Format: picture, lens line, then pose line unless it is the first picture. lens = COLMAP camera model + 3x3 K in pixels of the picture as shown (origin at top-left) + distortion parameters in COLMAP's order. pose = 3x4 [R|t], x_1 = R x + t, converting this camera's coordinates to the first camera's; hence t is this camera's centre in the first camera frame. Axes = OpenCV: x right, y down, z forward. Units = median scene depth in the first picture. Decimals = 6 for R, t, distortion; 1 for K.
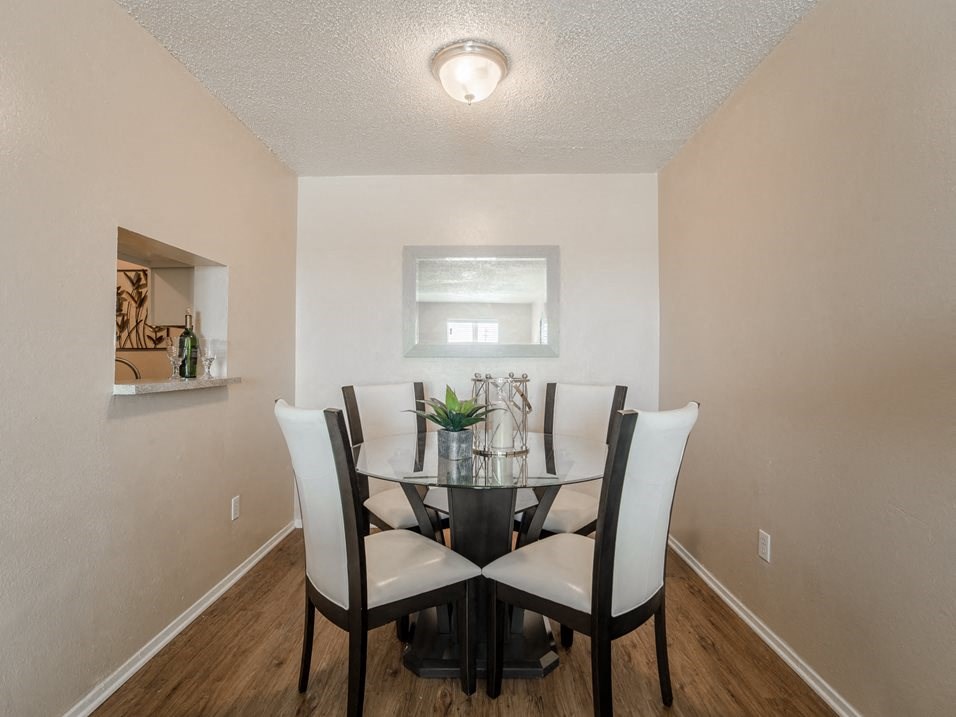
lens RADIAL K [[500.5, 0, 477.2], [0, 500.5, 357.5], [0, 0, 1]] dist [0.006001, -0.002178]
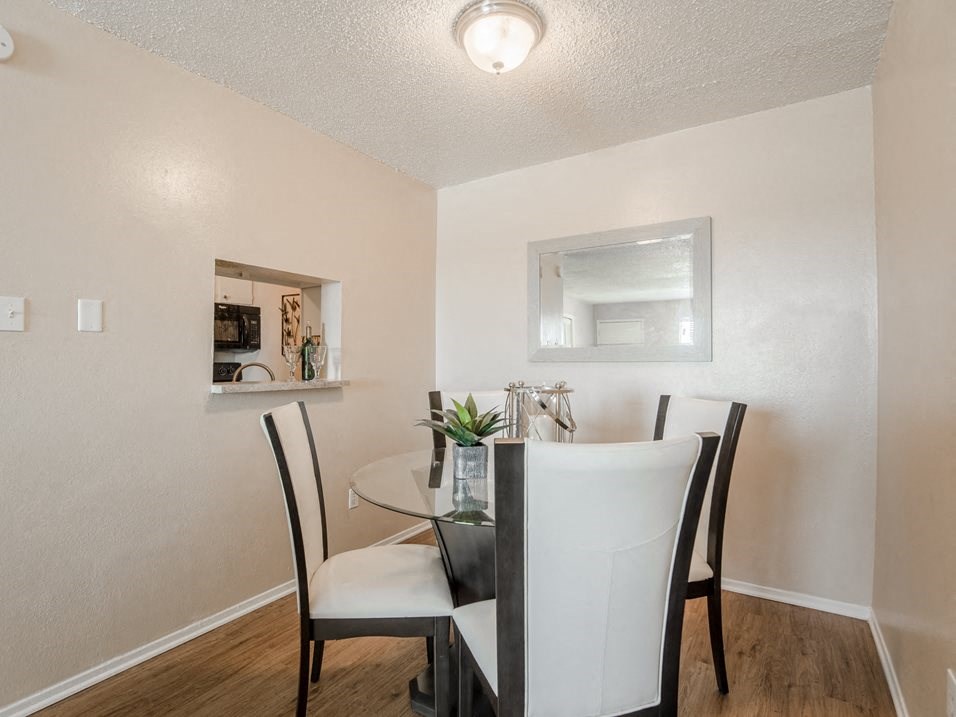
lens RADIAL K [[500.5, 0, 478.0], [0, 500.5, 361.1], [0, 0, 1]] dist [0.006001, -0.002178]
pose [[0.851313, -0.000970, -0.524658, 0.412372], [0.001089, 0.999999, -0.000081, -0.003755], [0.524658, -0.000502, 0.851313, 0.237852]]
